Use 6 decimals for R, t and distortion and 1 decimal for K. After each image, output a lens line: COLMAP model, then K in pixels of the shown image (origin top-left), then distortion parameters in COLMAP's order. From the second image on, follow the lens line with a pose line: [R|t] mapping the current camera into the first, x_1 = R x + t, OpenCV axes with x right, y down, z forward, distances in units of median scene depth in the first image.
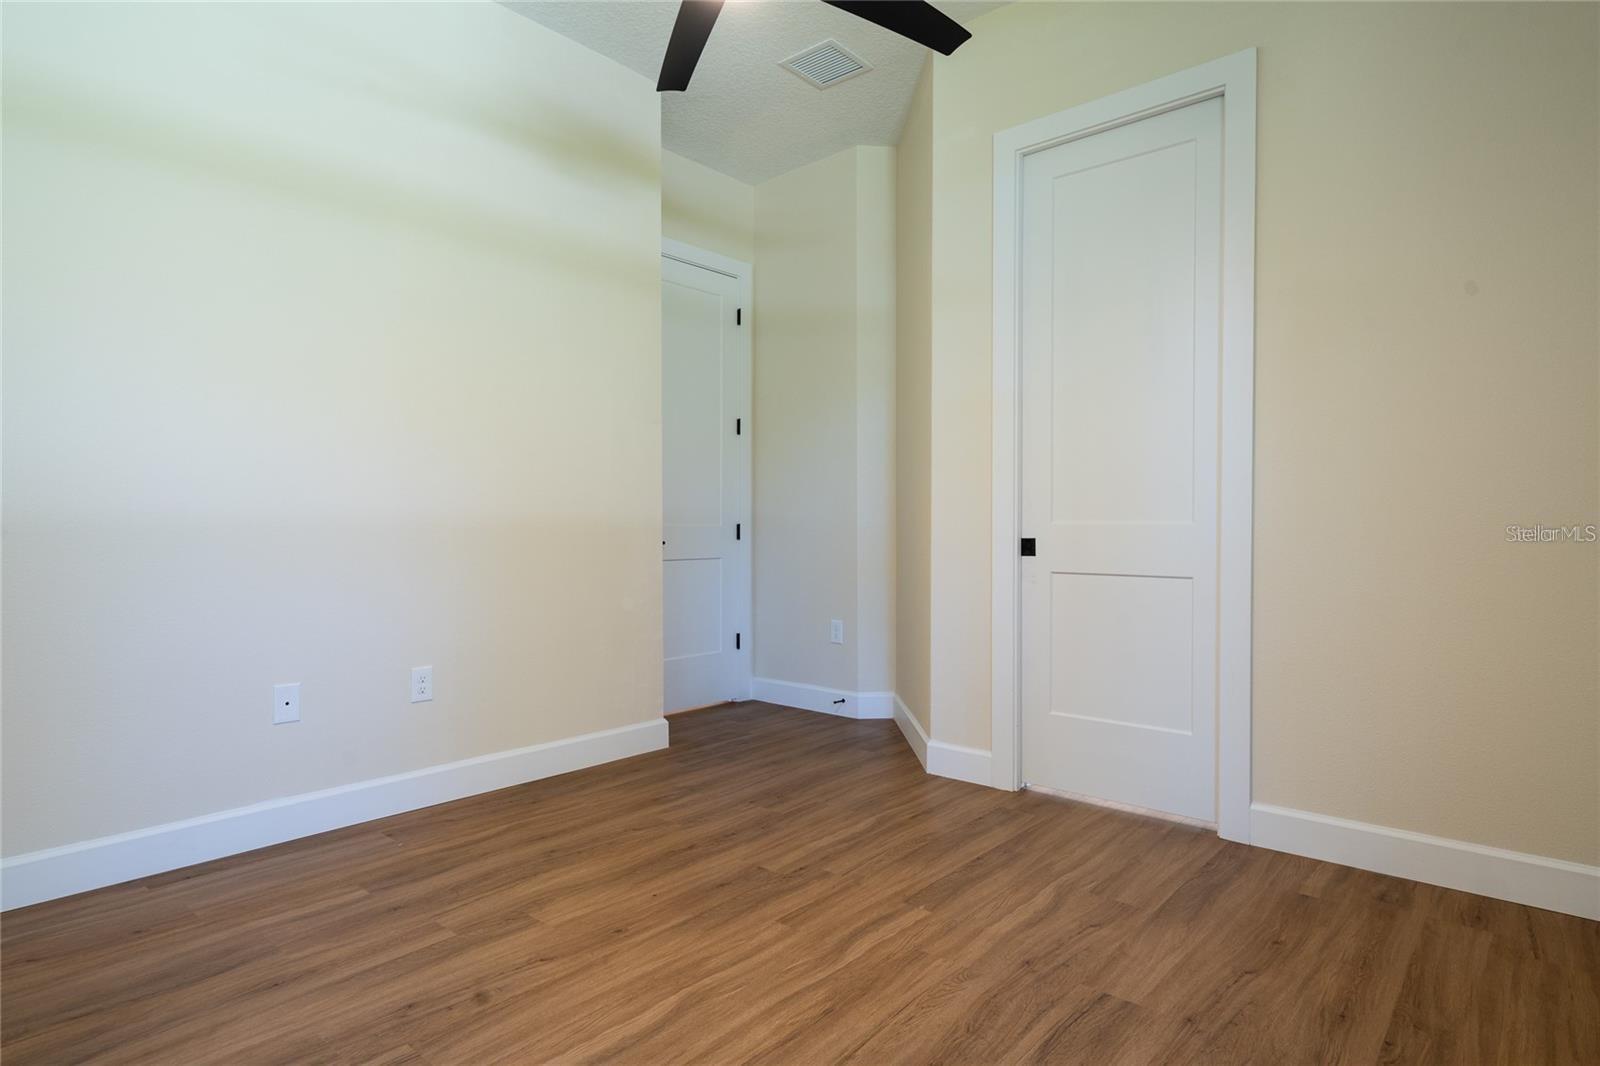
lens RADIAL K [[865.6, 0, 764.6], [0, 865.6, 532.1], [0, 0, 1]] dist [0.000545, 0.000029]
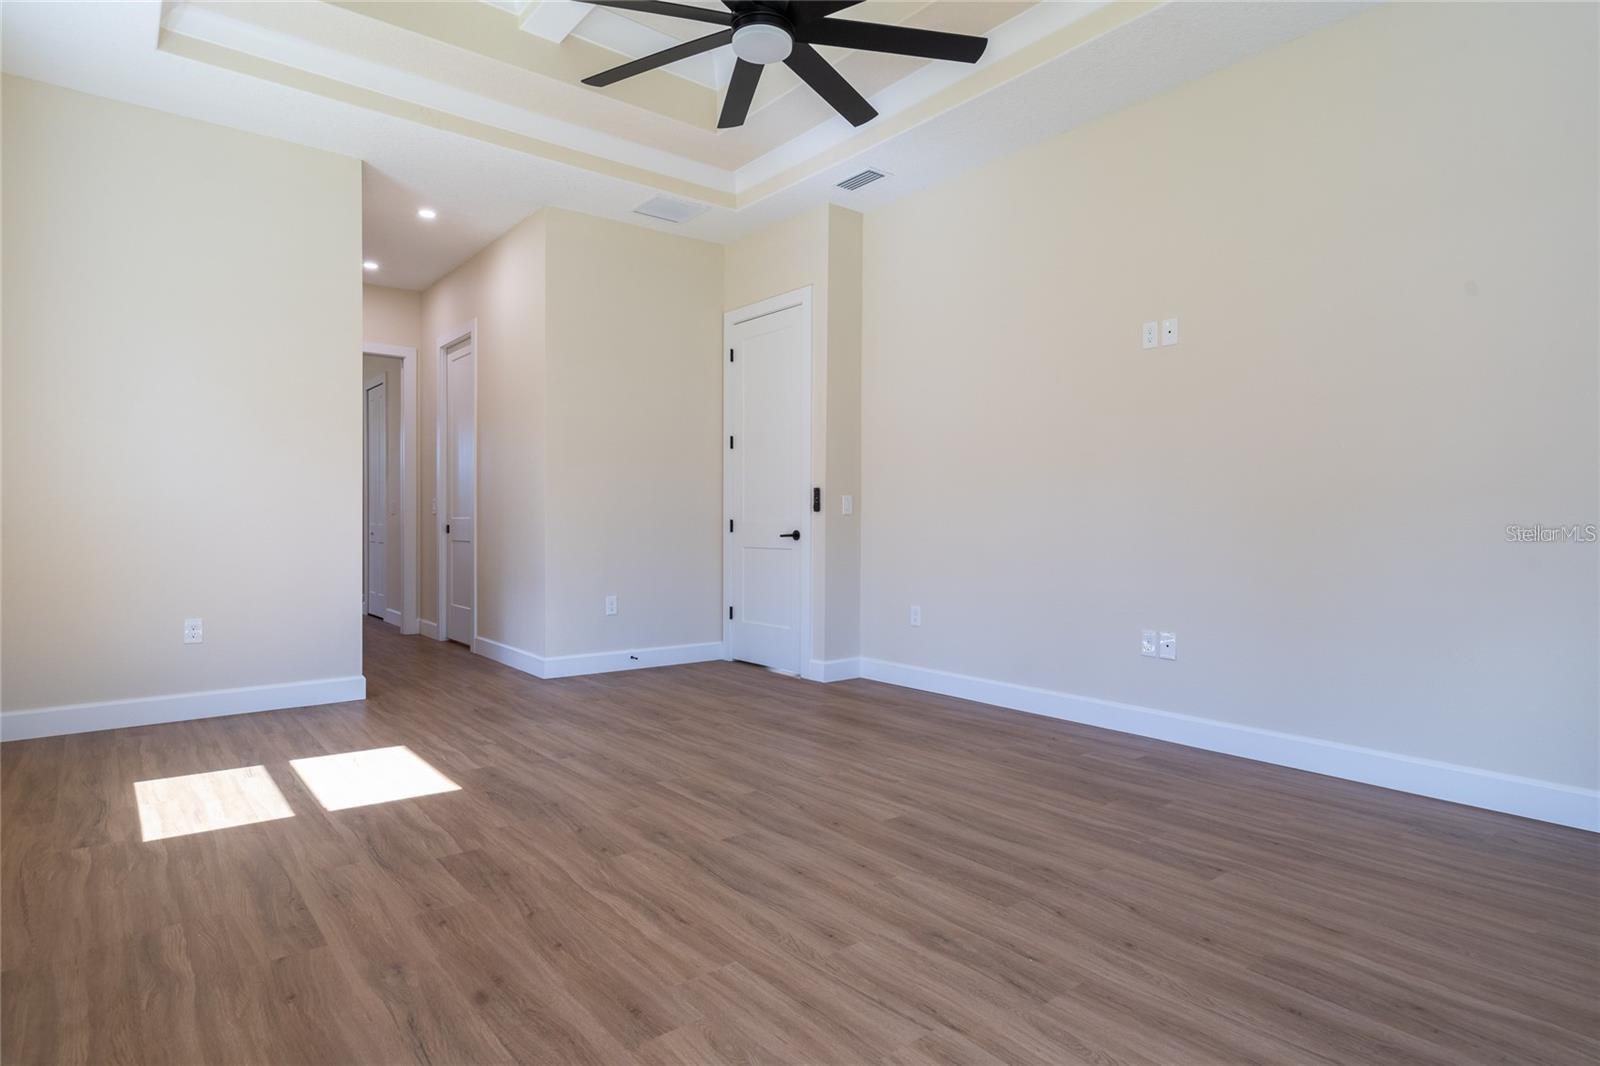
lens RADIAL K [[865.6, 0, 764.6], [0, 865.6, 532.1], [0, 0, 1]] dist [0.000545, 0.000029]
pose [[-0.170202, 0.008536, -0.985372, 1.339320], [-0.008244, 0.999915, 0.010086, -0.003767], [0.985375, 0.009840, -0.170117, 1.584655]]
